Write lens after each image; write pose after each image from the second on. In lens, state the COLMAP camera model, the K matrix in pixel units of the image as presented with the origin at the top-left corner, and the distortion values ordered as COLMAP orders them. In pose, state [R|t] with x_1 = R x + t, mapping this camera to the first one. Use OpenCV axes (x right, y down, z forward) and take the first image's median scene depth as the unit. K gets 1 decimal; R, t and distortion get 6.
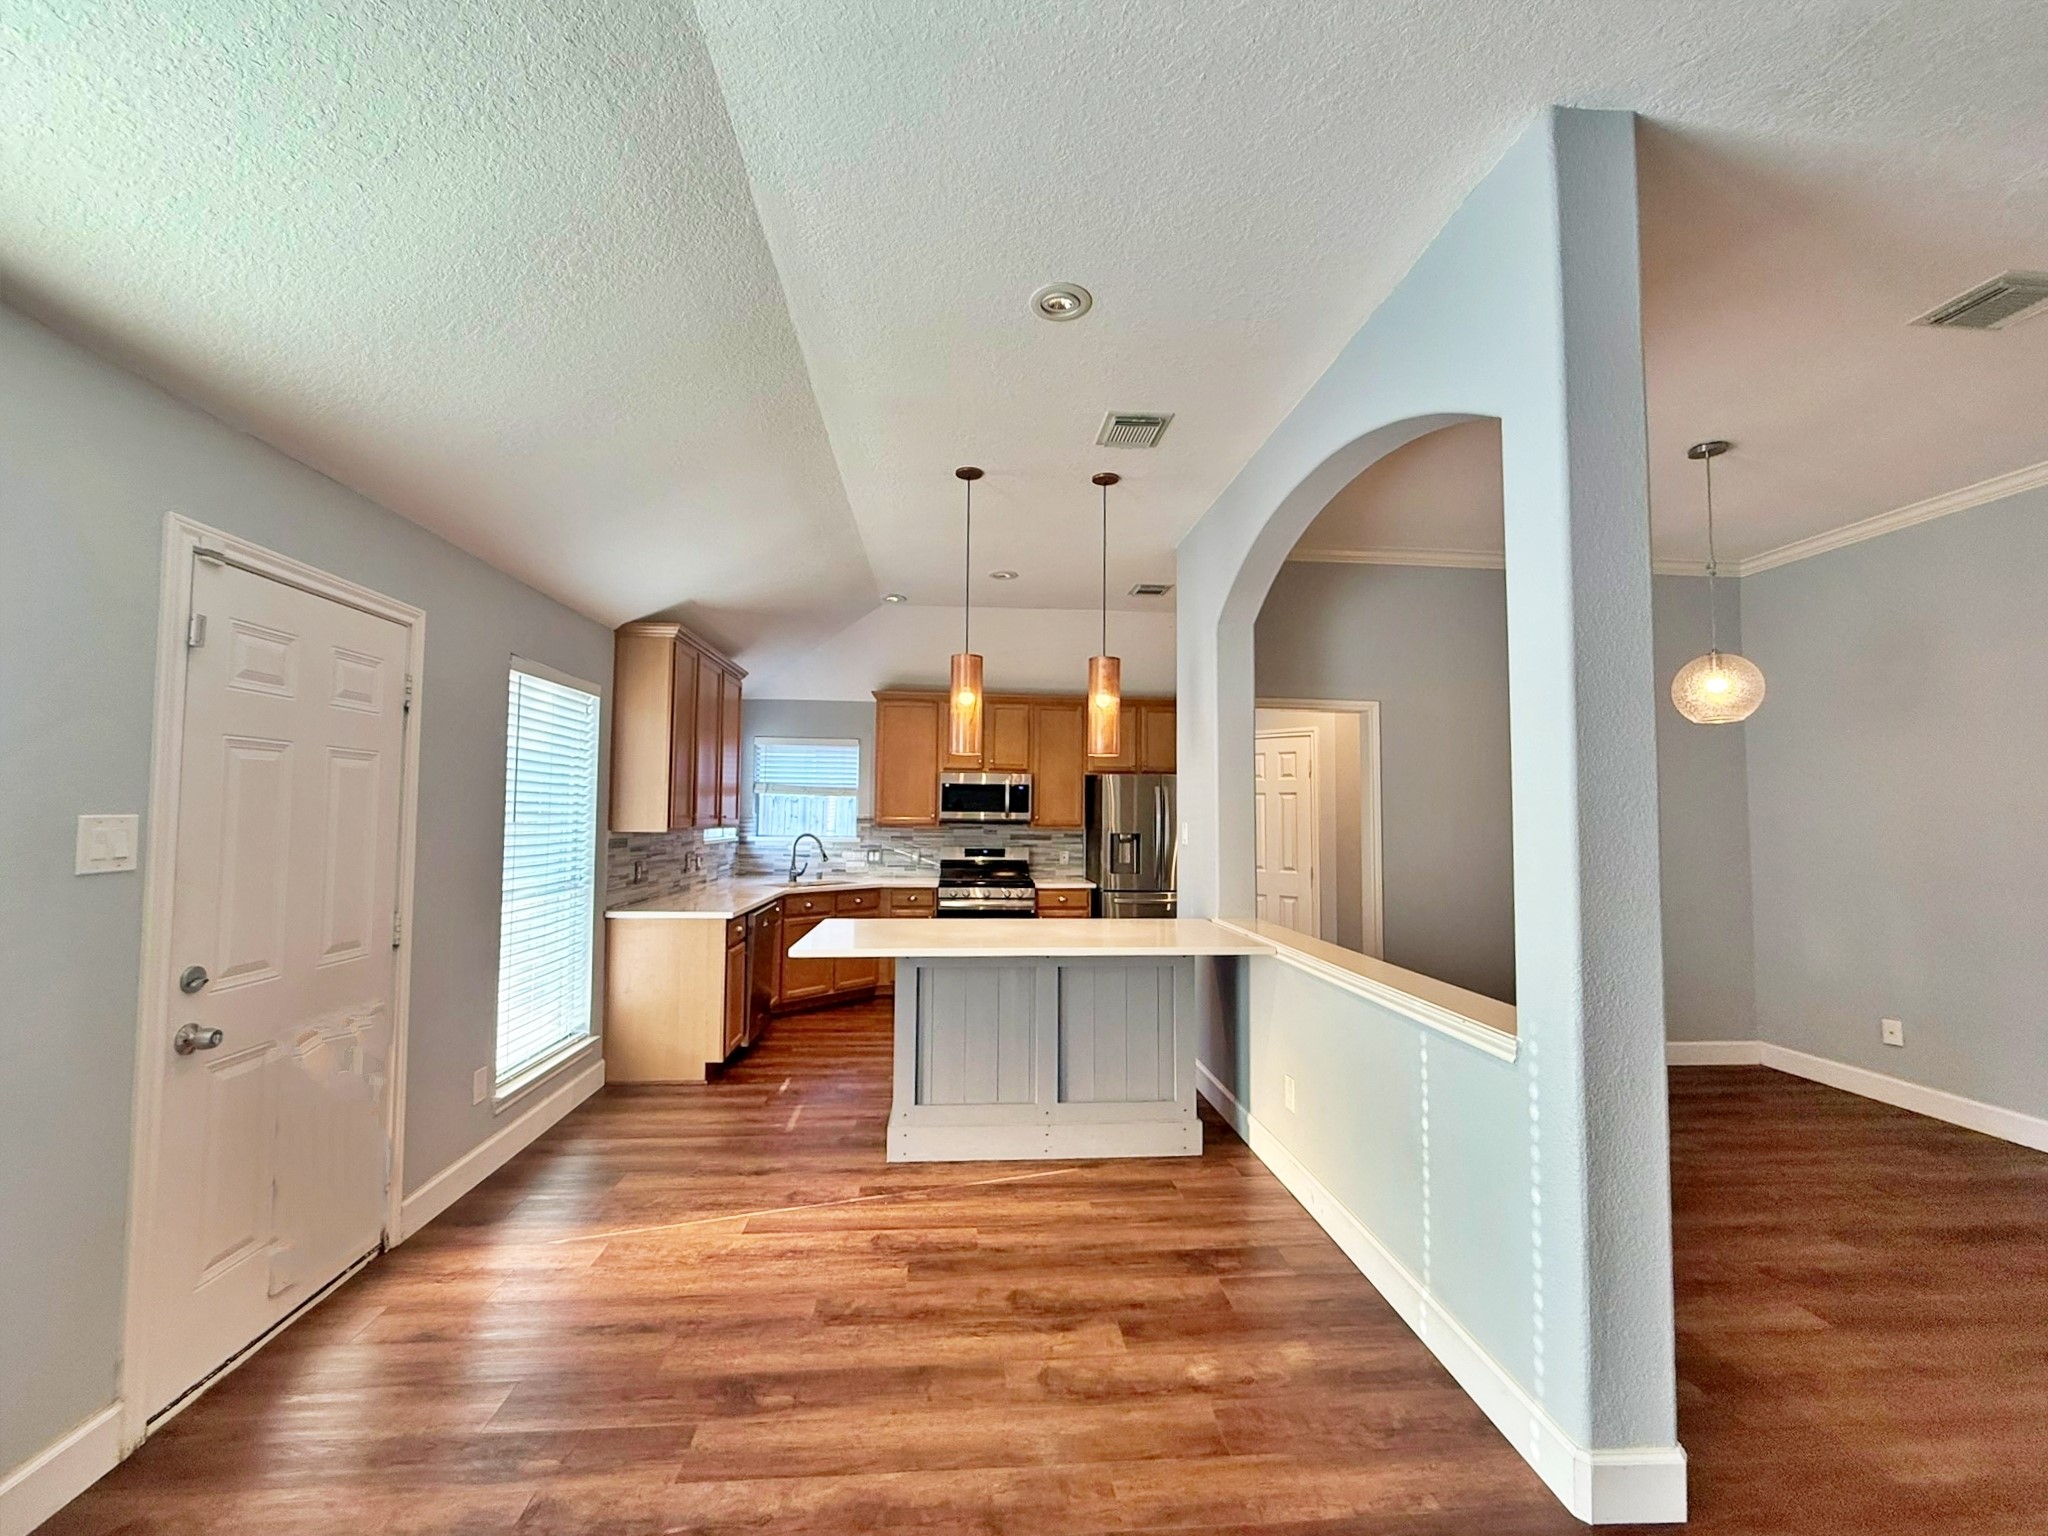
lens RADIAL K [[818.7, 0, 1038.8], [0, 818.7, 770.4], [0, 0, 1]] dist [-0.008400, 0.001958]
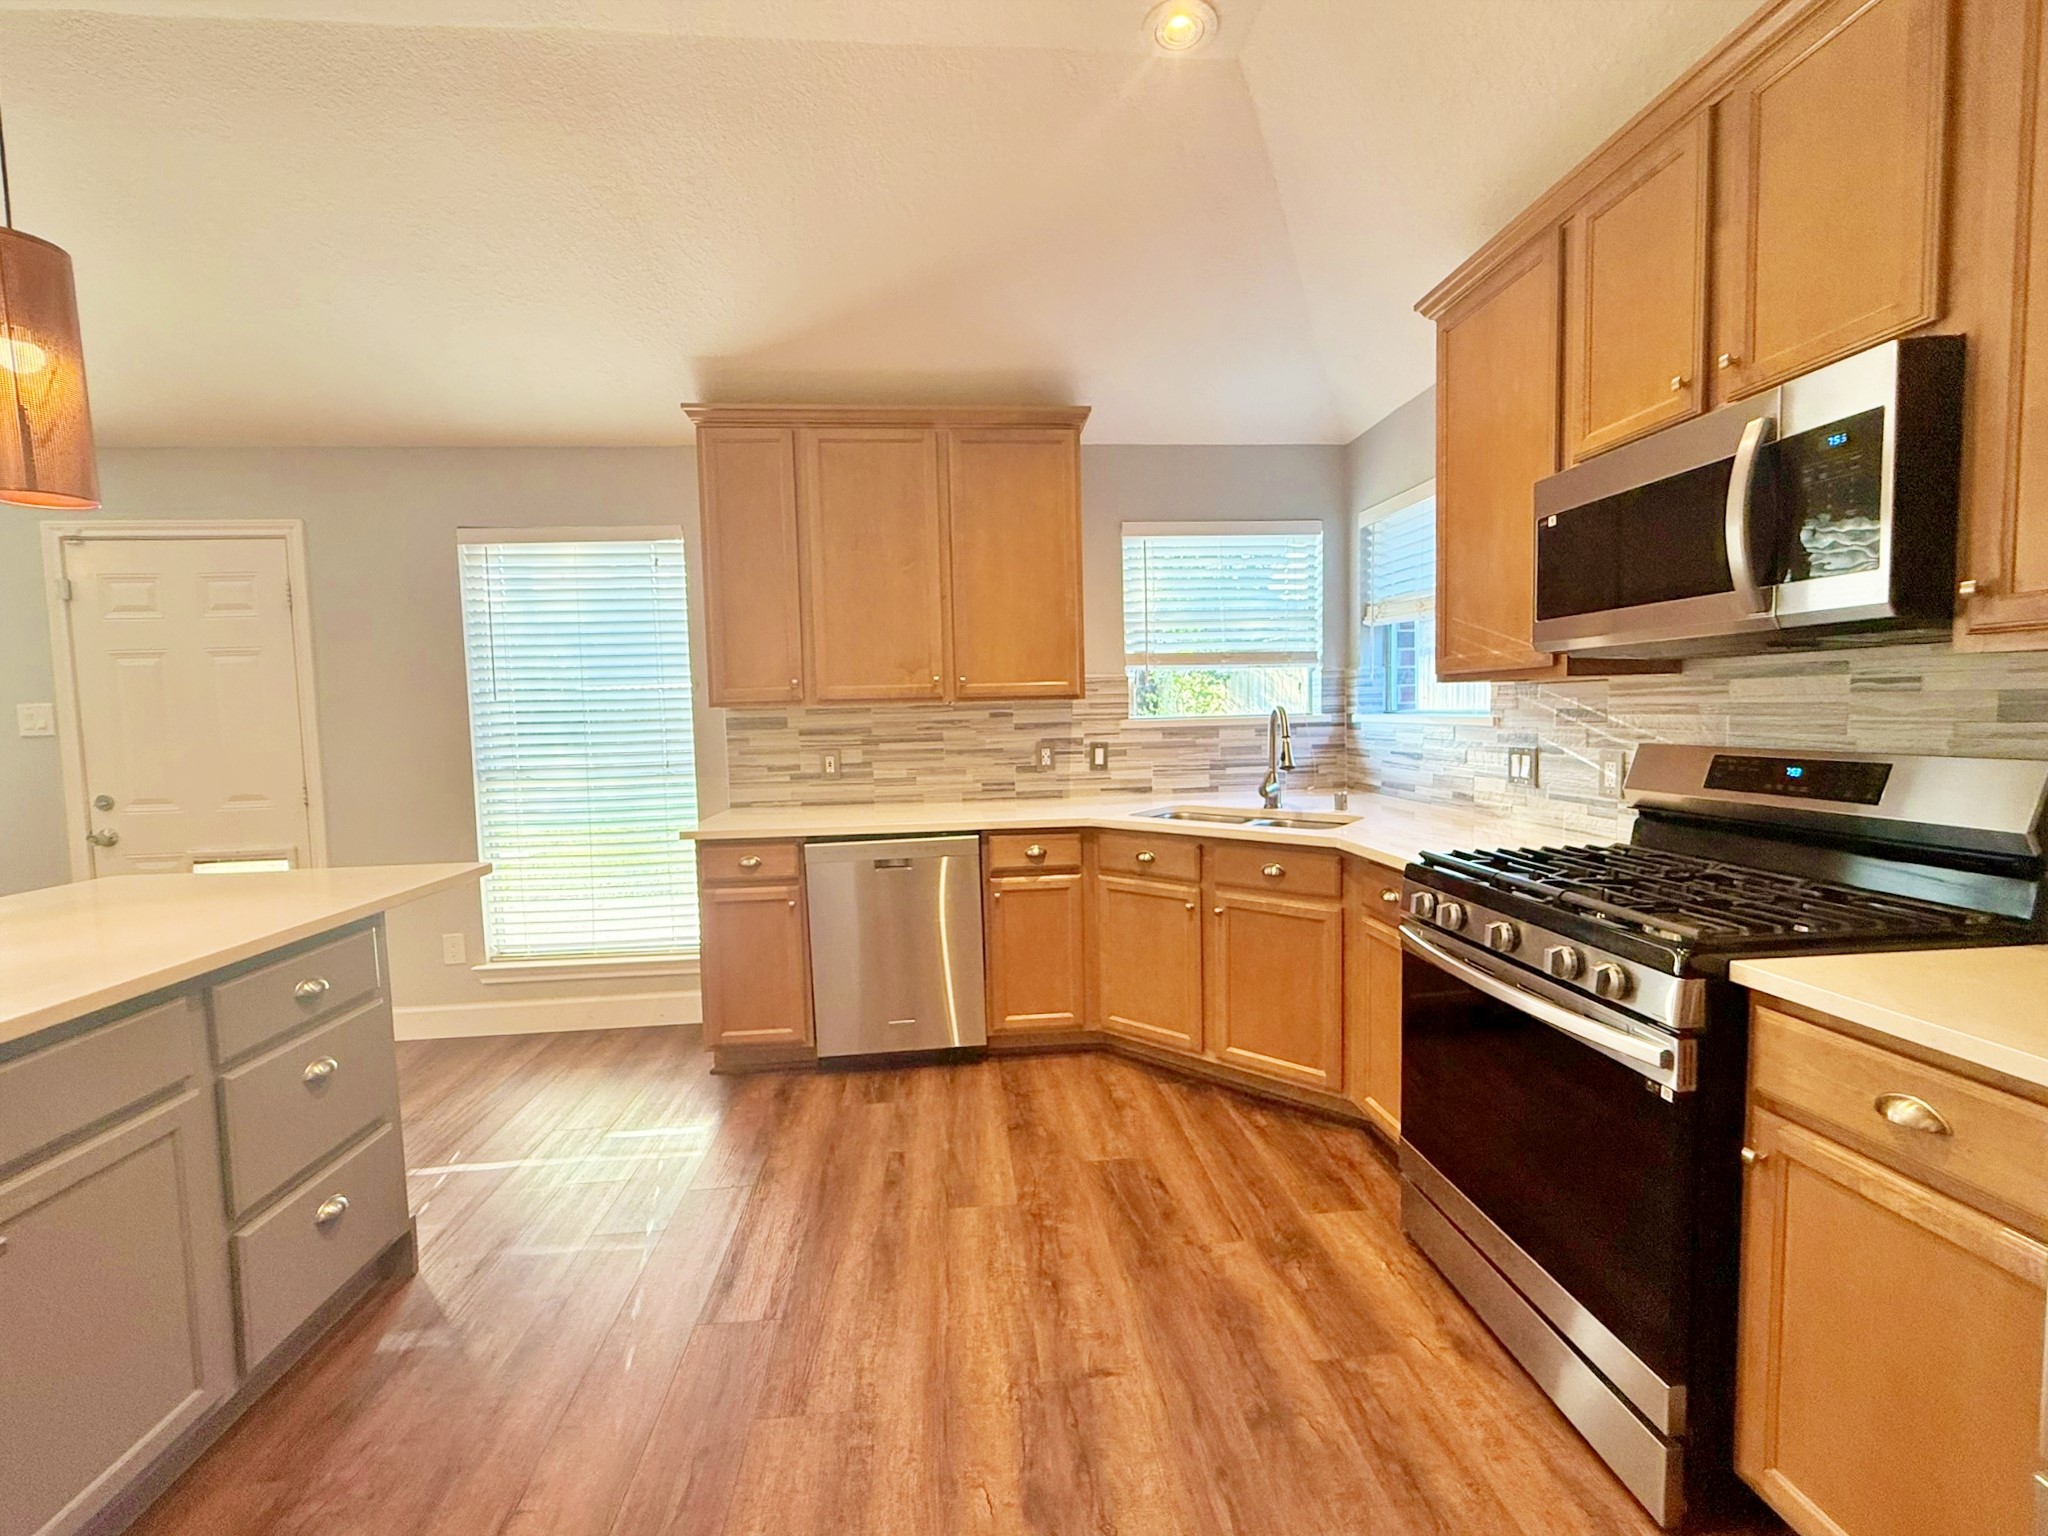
lens RADIAL K [[818.7, 0, 1021.0], [0, 818.7, 769.9], [0, 0, 1]] dist [-0.008400, 0.001958]
pose [[-0.003618, 0.059791, -0.998204, 0.480776], [0.081678, 0.994893, 0.059296, 0.199847], [0.996652, -0.081317, -0.008483, 2.331854]]
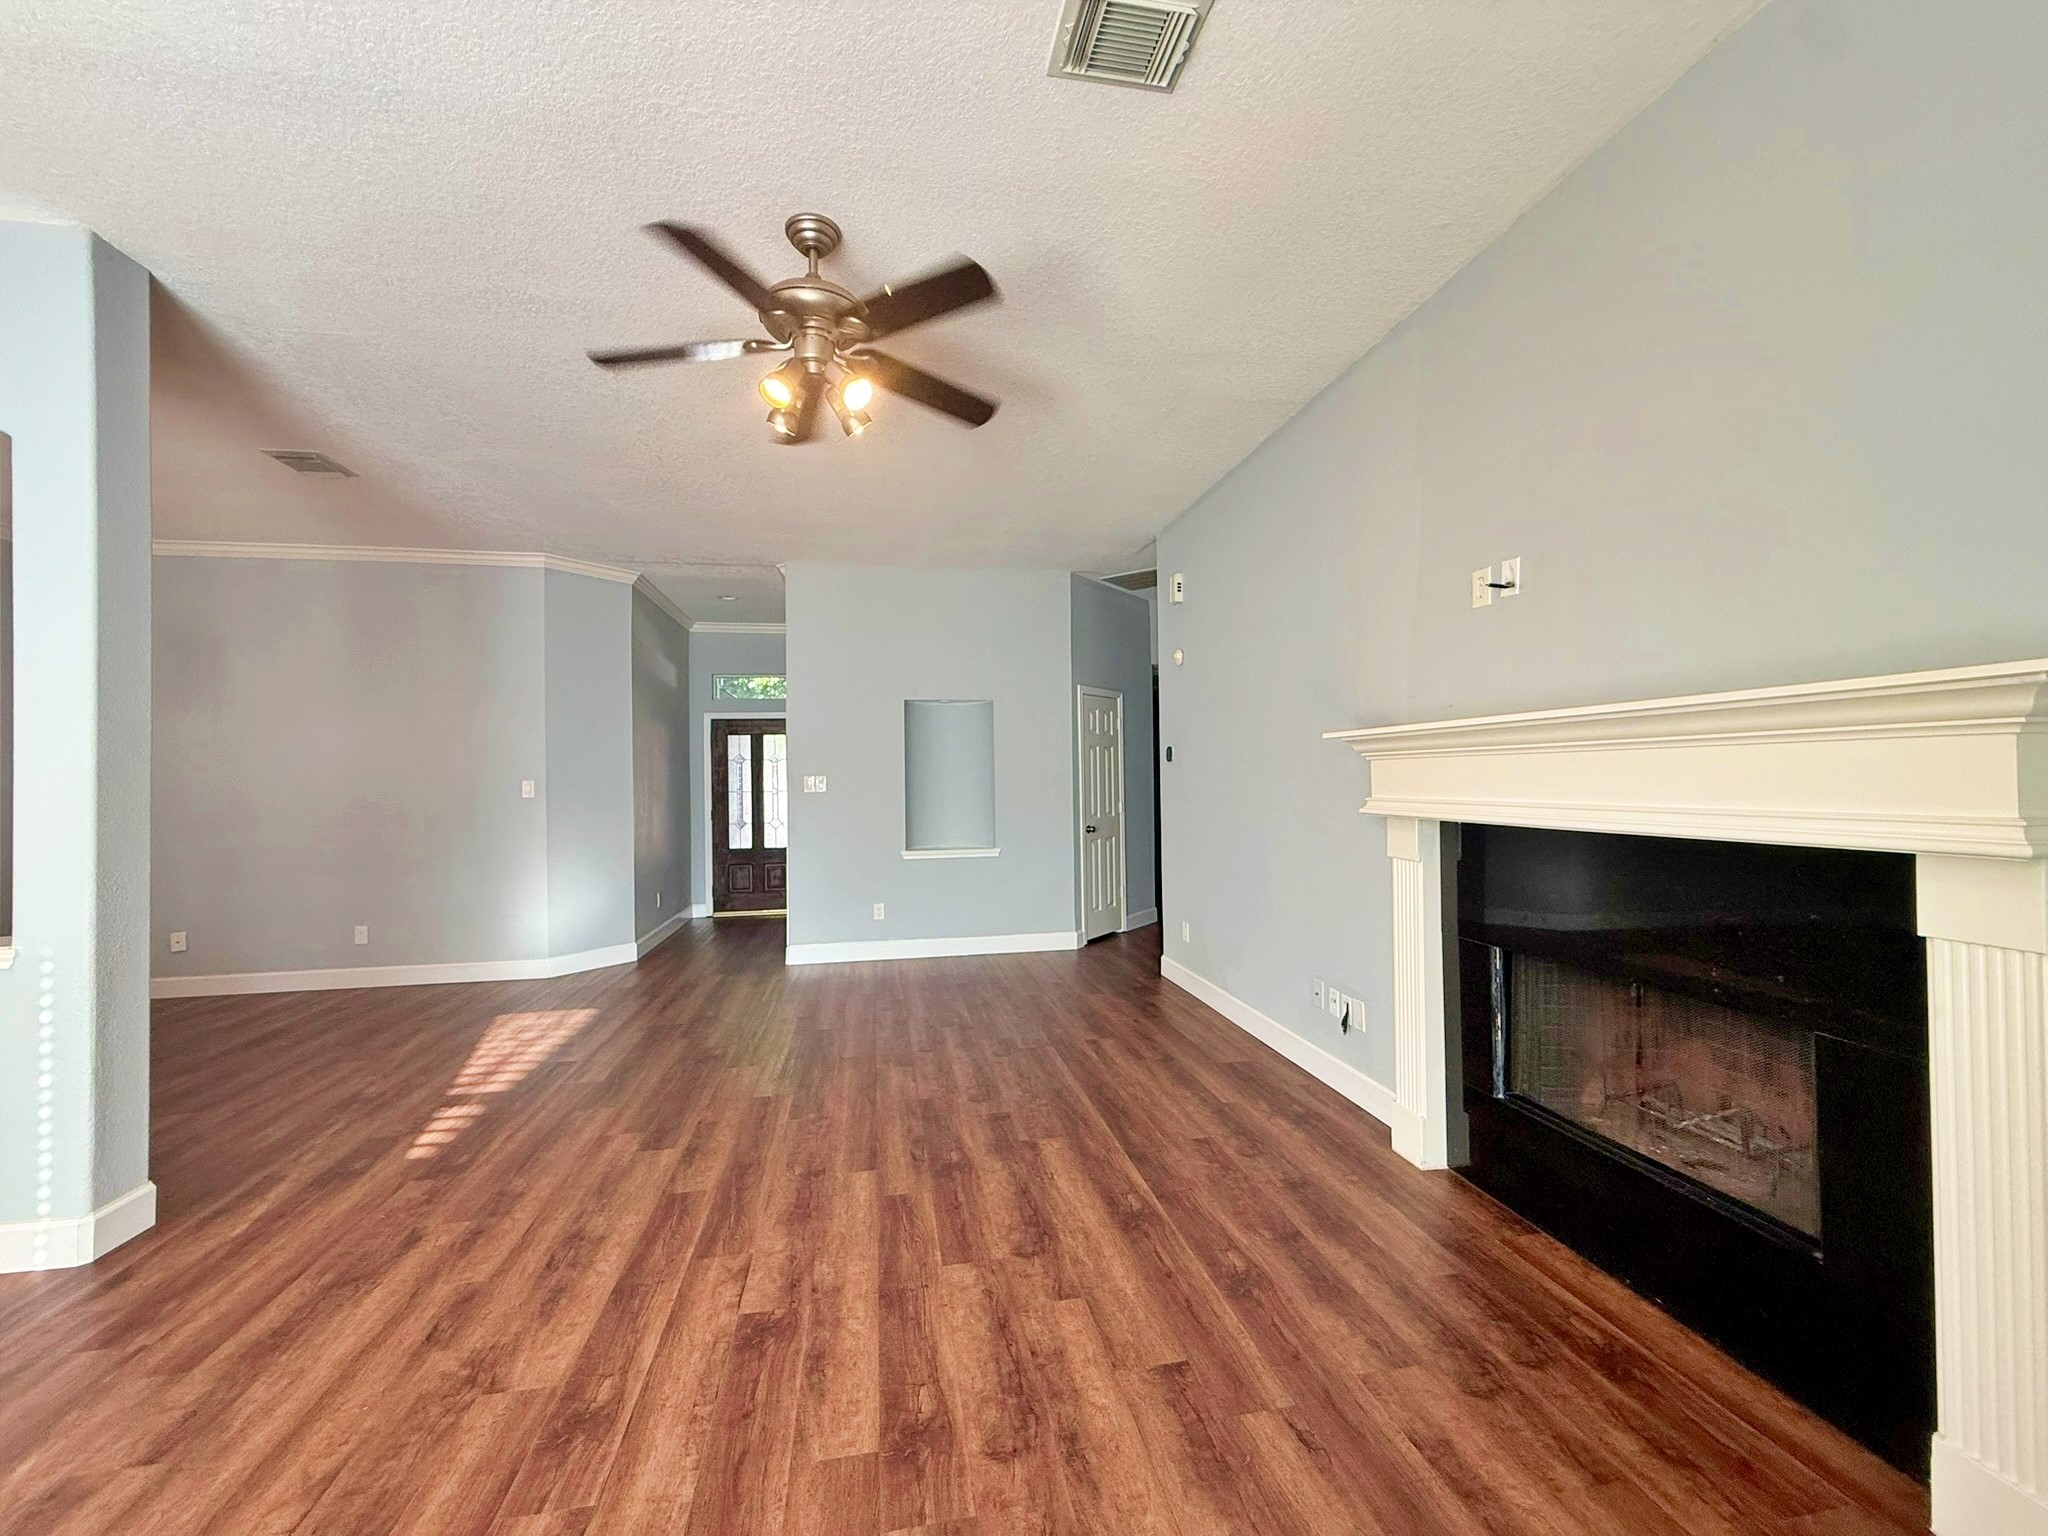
lens RADIAL K [[818.7, 0, 1018.5], [0, 818.7, 764.4], [0, 0, 1]] dist [-0.008400, 0.001958]
pose [[-0.108046, 0.007060, 0.994121, -0.684038], [-0.041373, 0.999077, -0.011592, -0.000222], [-0.993285, -0.042382, -0.107654, -0.317473]]
